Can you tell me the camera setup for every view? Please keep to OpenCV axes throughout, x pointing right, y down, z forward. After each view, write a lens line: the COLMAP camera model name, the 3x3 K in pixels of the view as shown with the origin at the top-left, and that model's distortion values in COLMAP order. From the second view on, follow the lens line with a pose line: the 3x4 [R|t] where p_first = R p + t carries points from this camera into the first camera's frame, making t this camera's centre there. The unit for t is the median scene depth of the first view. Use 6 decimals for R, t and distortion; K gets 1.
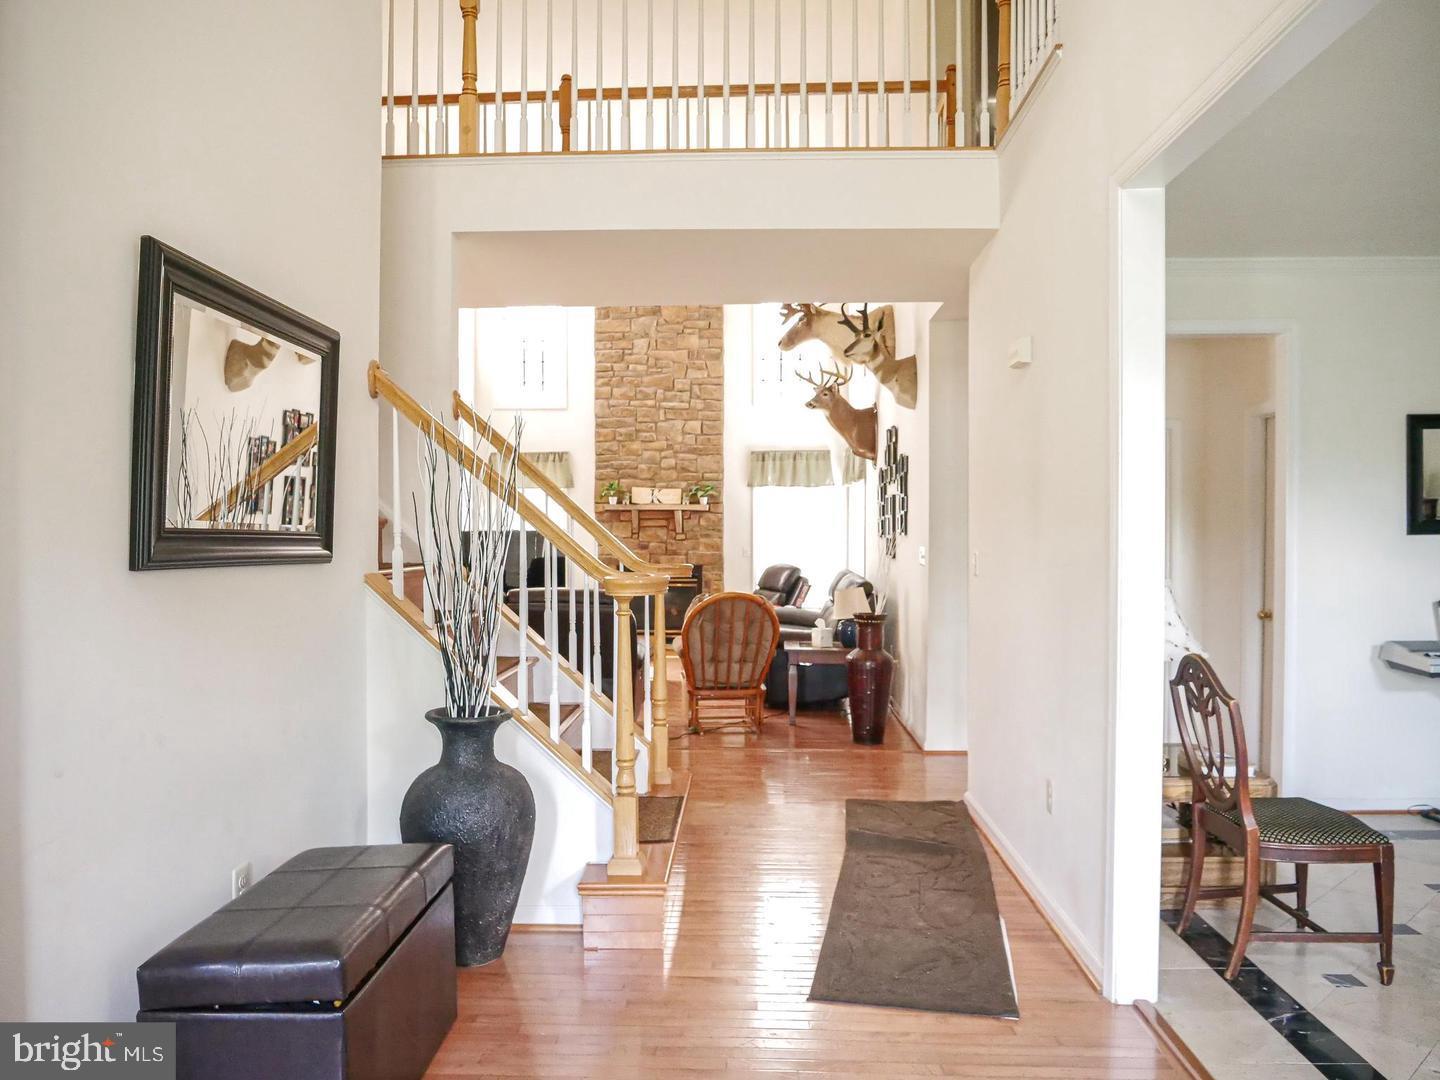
lens RADIAL K [[1050.2, 0, 720.0], [0, 1050.2, 540.0], [0, 0, 1]] dist [-0.029532, 0.002107]
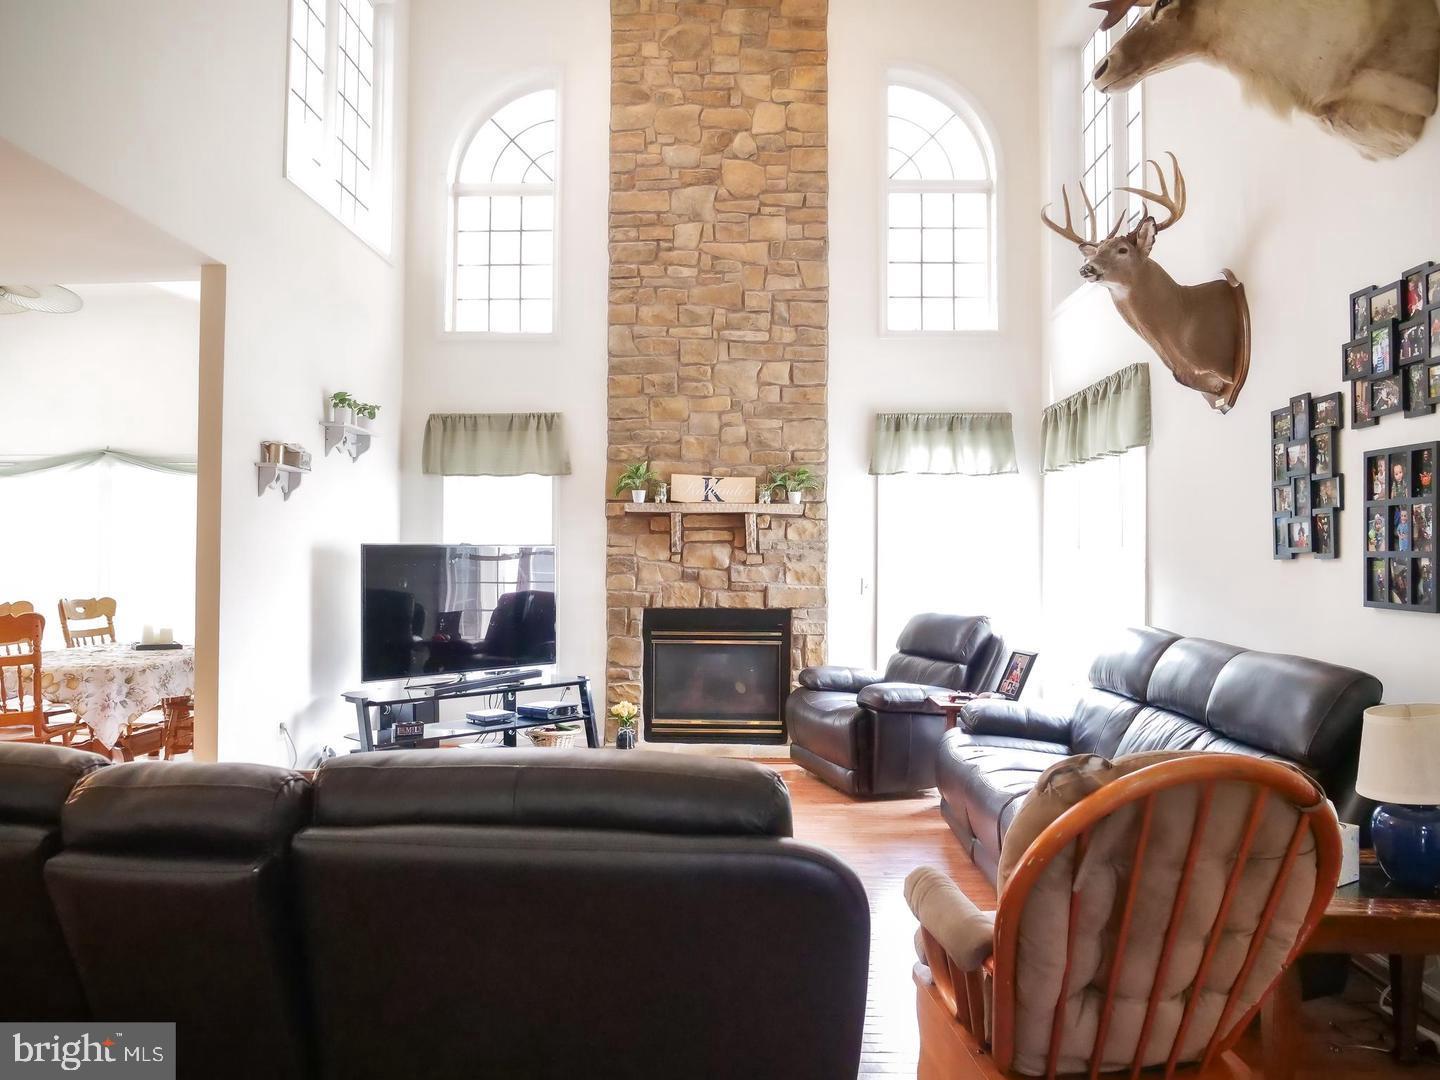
lens RADIAL K [[1050.2, 0, 720.0], [0, 1050.2, 540.0], [0, 0, 1]] dist [-0.029532, 0.002107]
pose [[0.999943, 0.005414, 0.009202, -0.061935], [-0.005151, 0.999582, -0.028433, 0.002617], [-0.009352, 0.028384, 0.999553, 0.417698]]
